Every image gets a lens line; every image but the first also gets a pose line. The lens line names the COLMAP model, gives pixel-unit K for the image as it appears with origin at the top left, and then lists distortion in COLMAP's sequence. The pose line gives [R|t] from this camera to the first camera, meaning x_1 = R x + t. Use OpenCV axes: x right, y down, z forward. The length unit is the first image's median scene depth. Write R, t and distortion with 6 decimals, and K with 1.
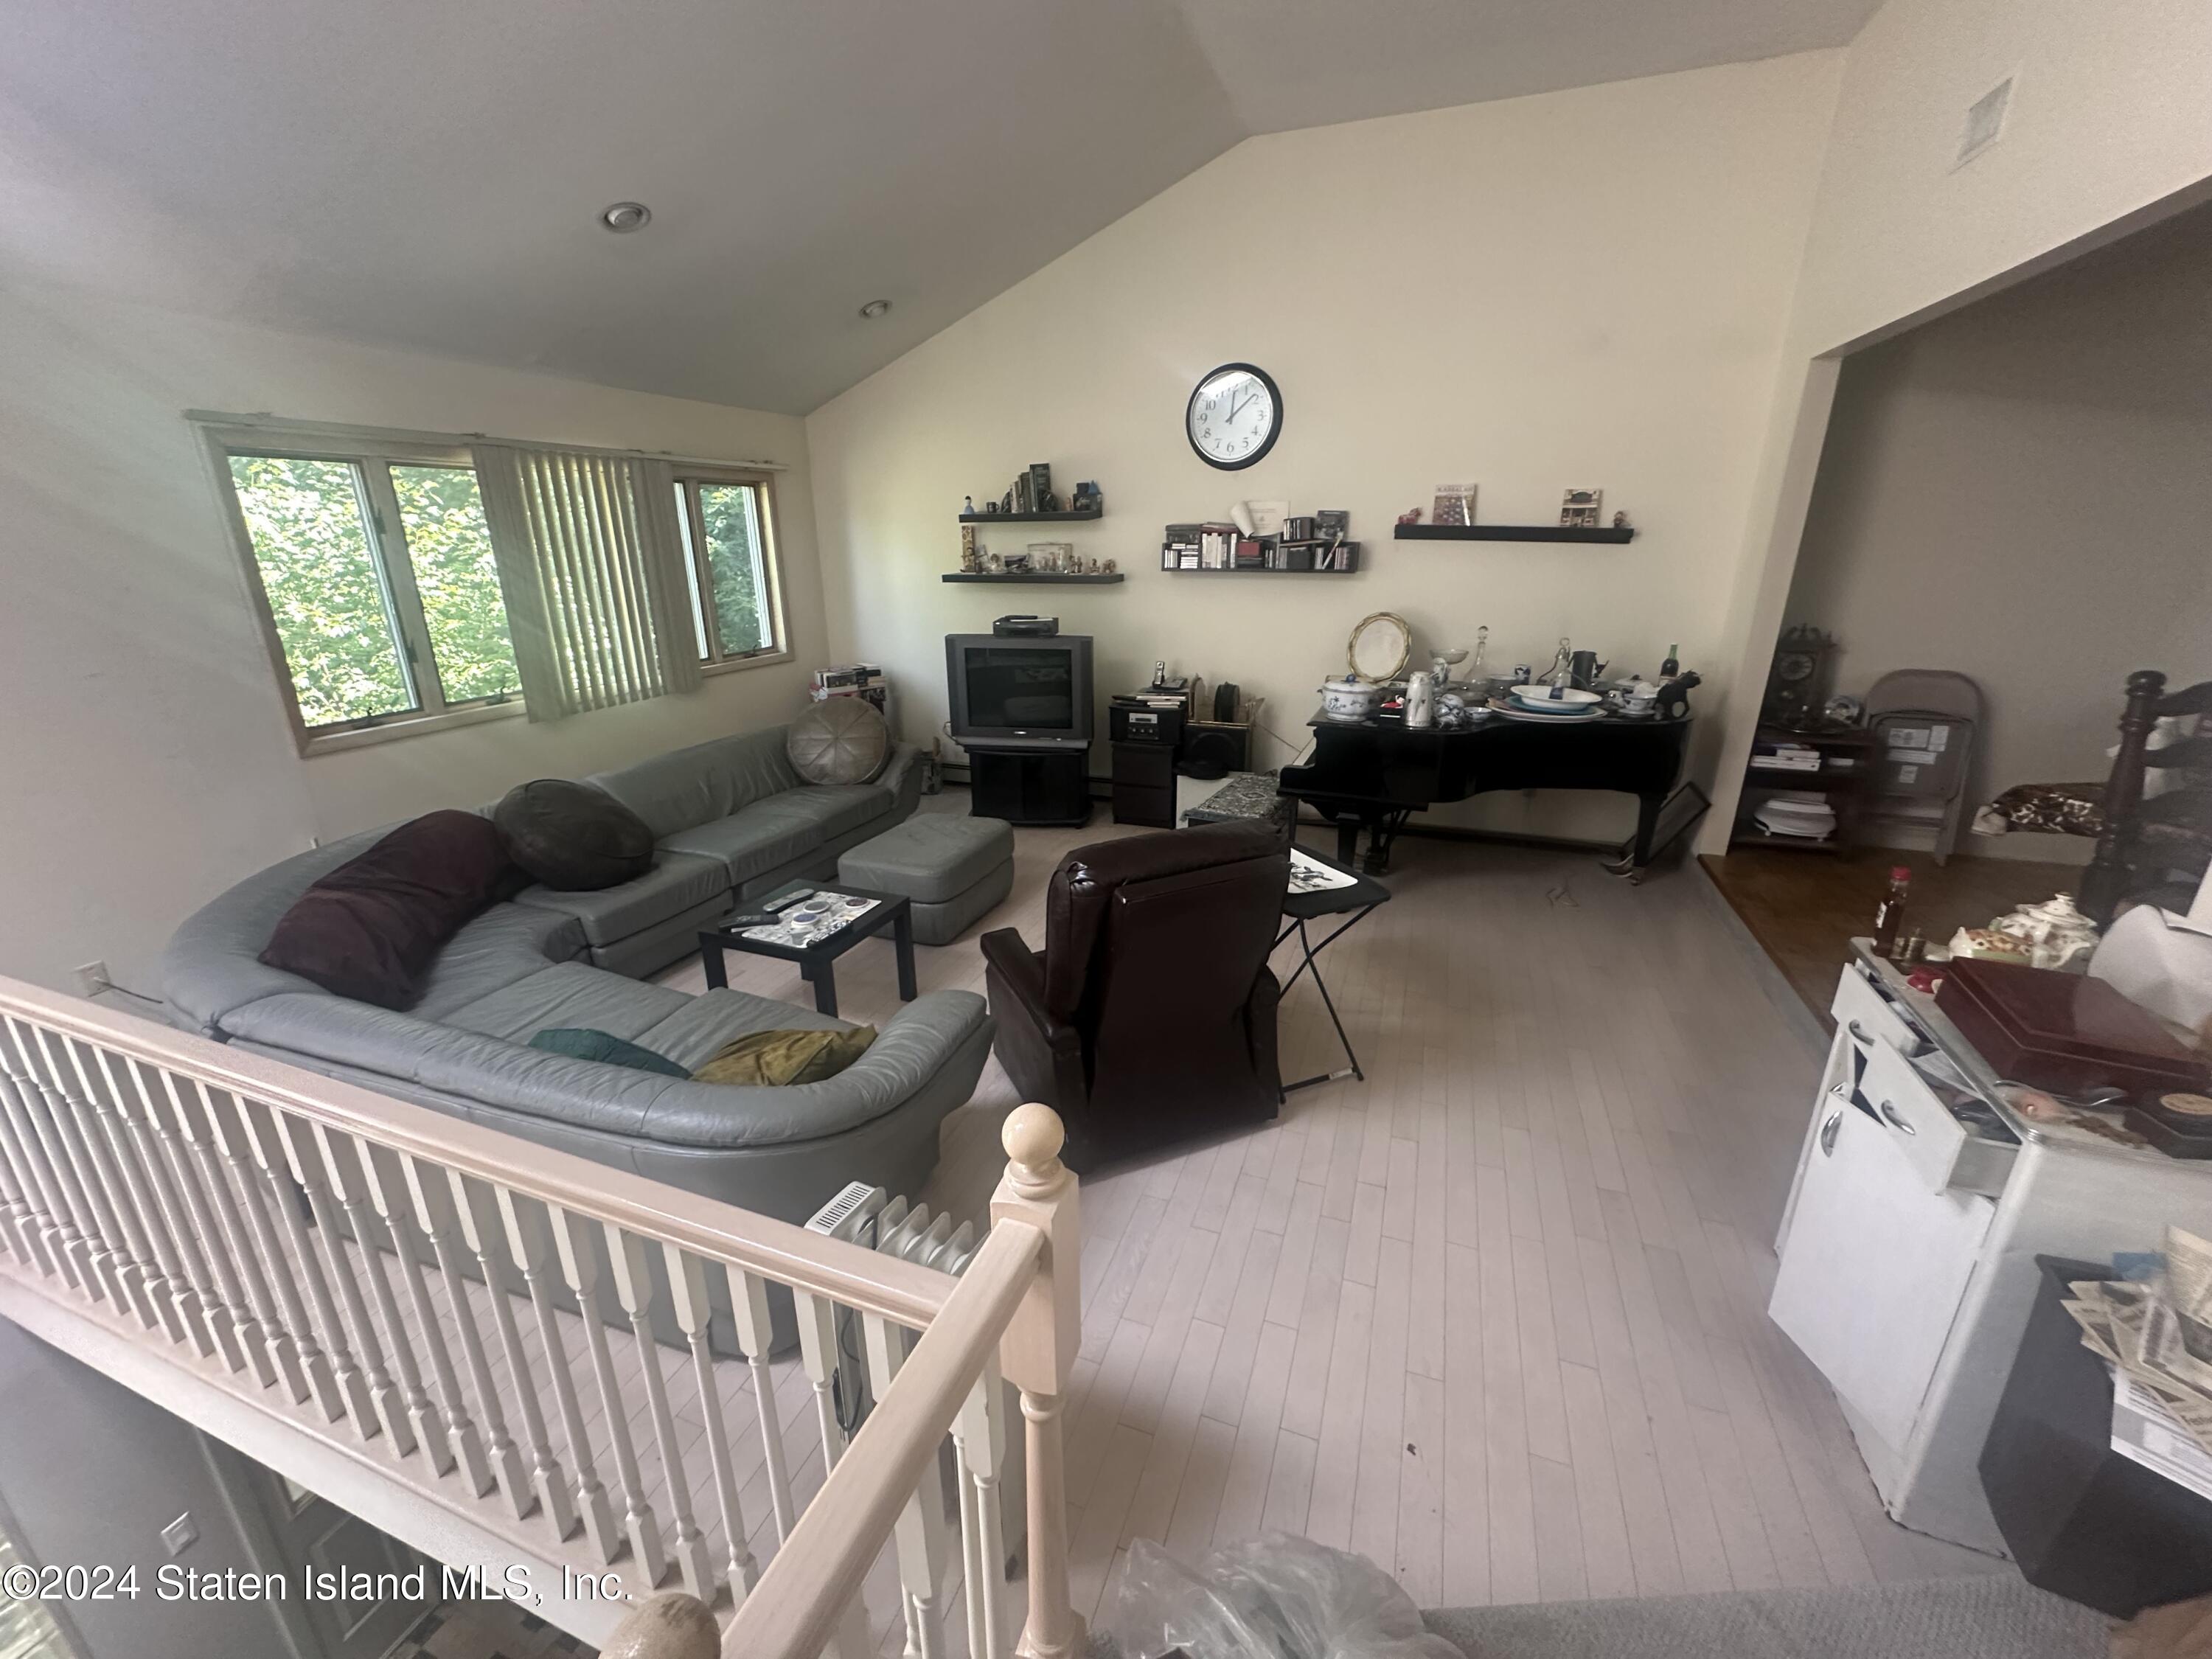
lens RADIAL K [[890.6, 0, 1108.9], [0, 890.6, 821.2], [0, 0, 1]] dist [-0.001597, -0.000279]
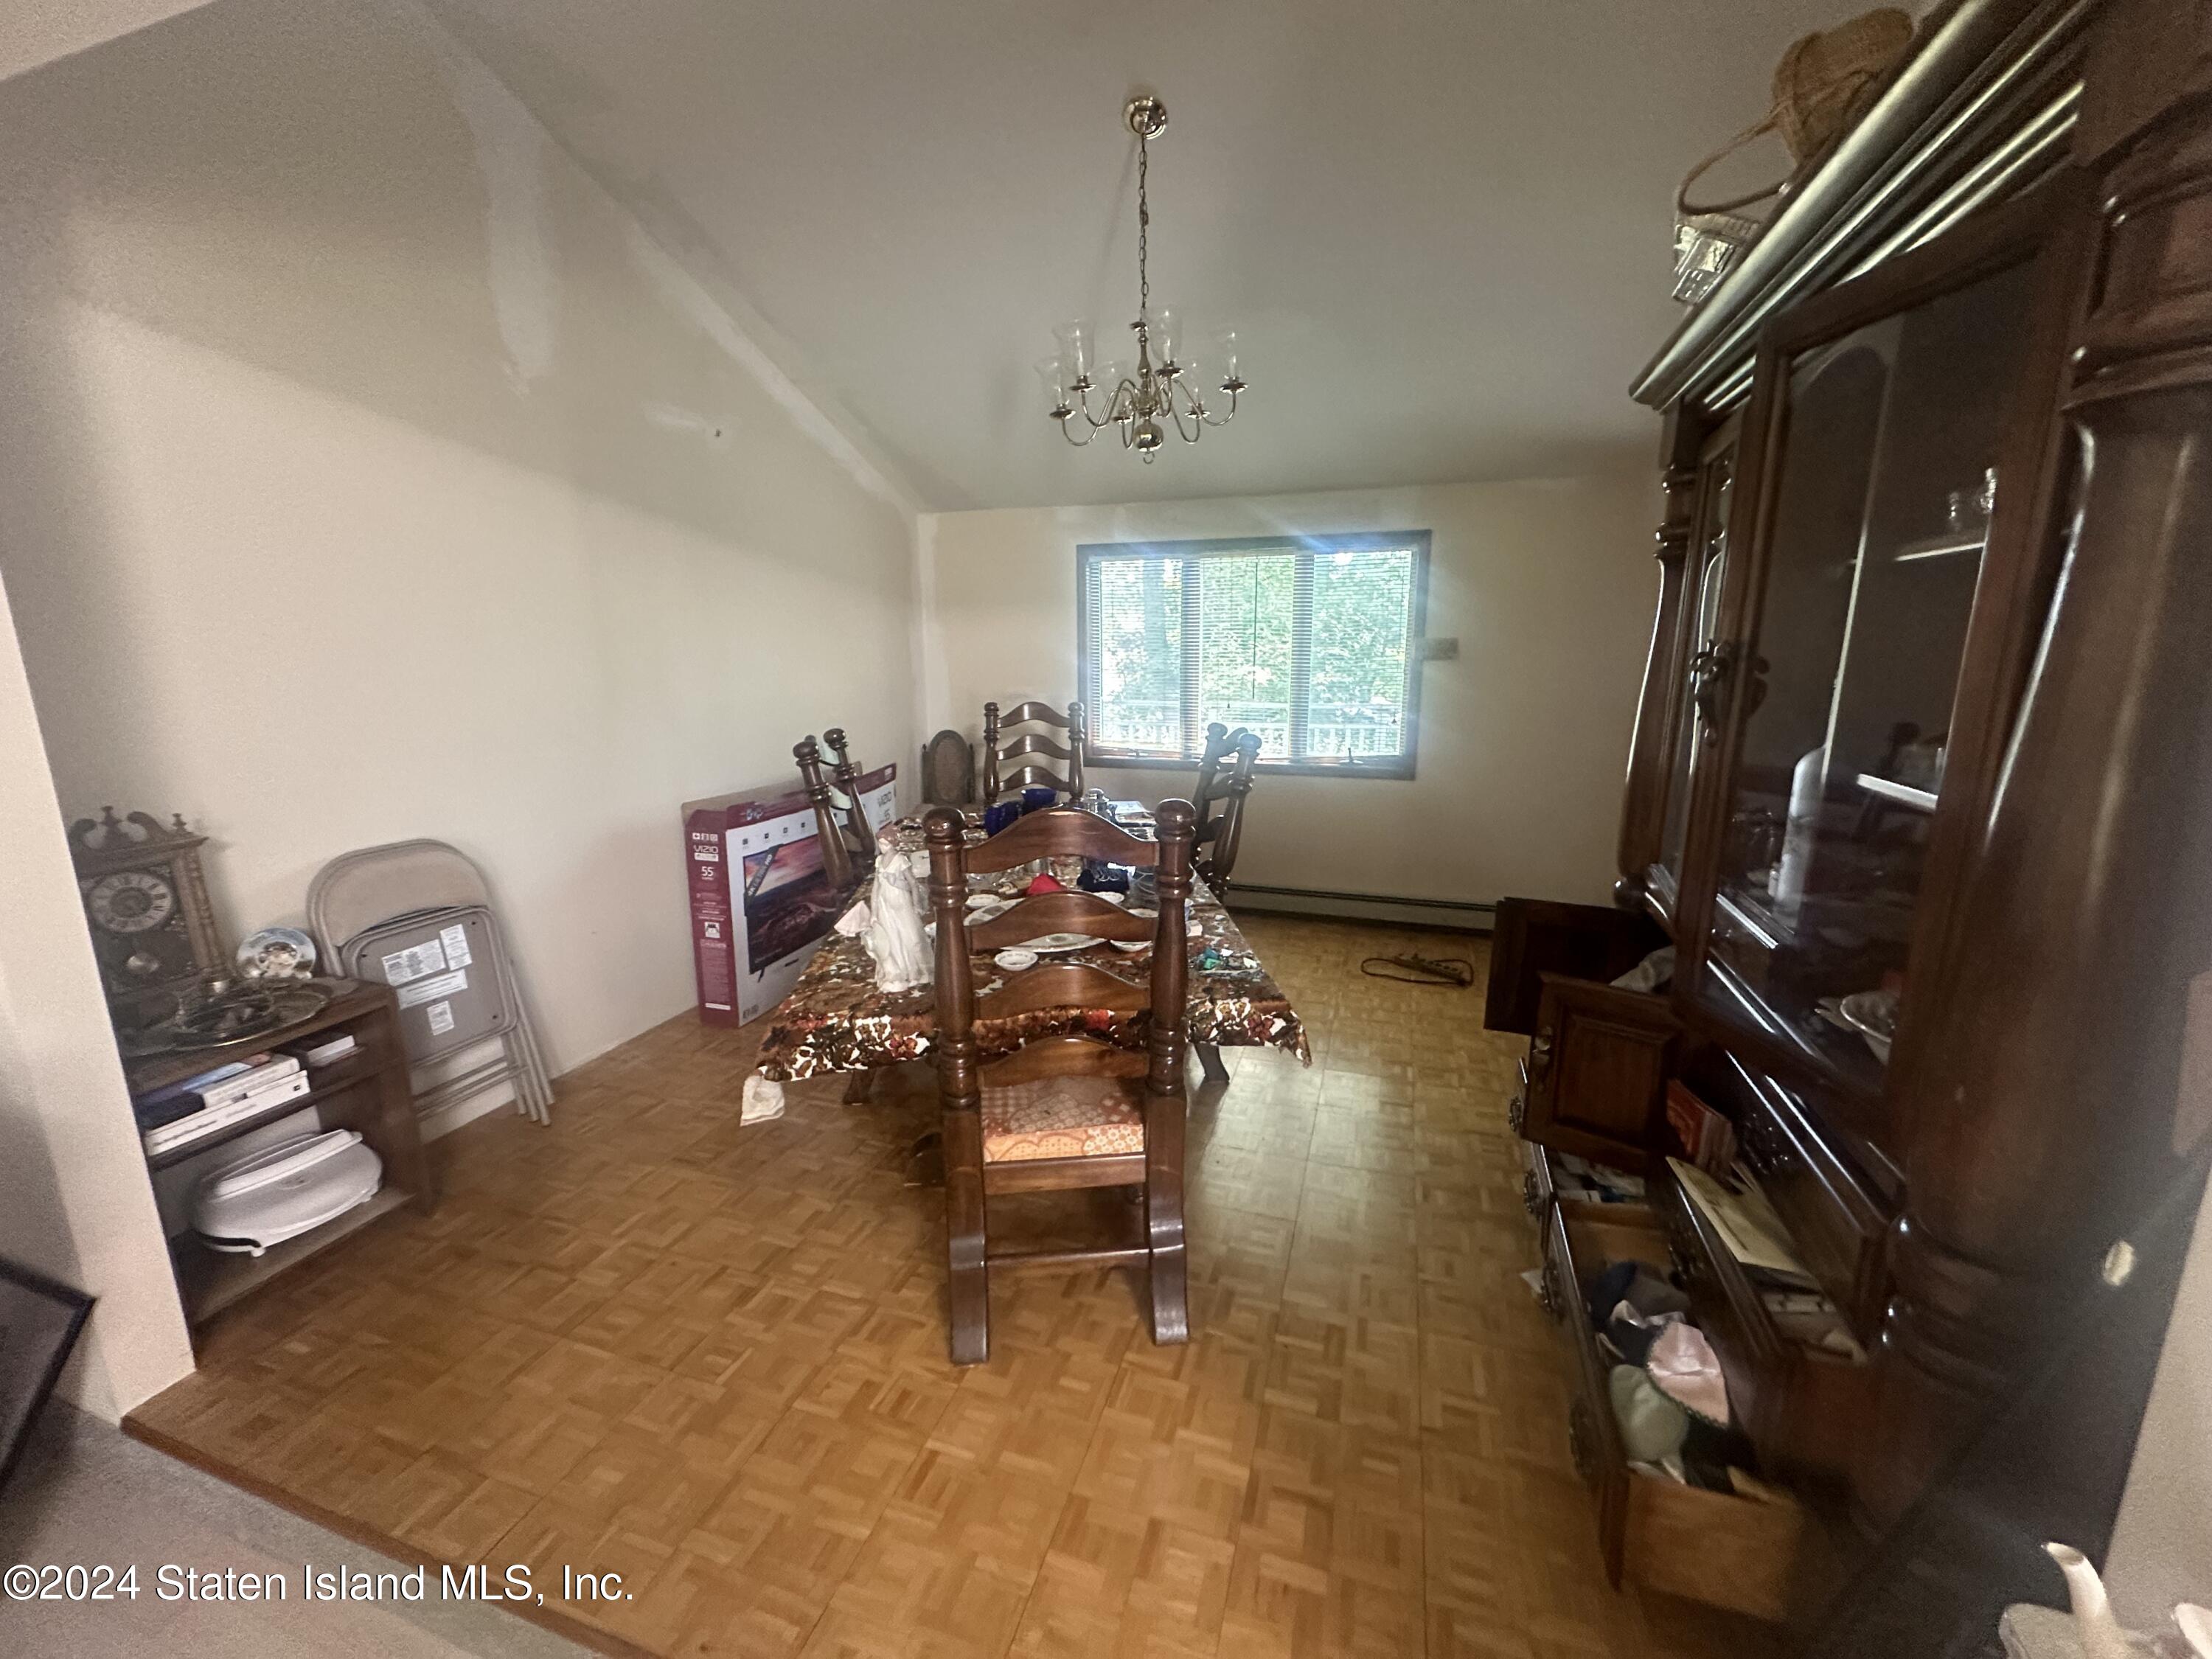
lens RADIAL K [[890.6, 0, 1106.2], [0, 890.6, 826.0], [0, 0, 1]] dist [-0.001597, -0.000279]
pose [[-0.029506, -0.202208, 0.978898, 0.343607], [0.315155, 0.927492, 0.201089, -0.148361], [-0.948581, 0.314438, 0.036360, 0.527471]]
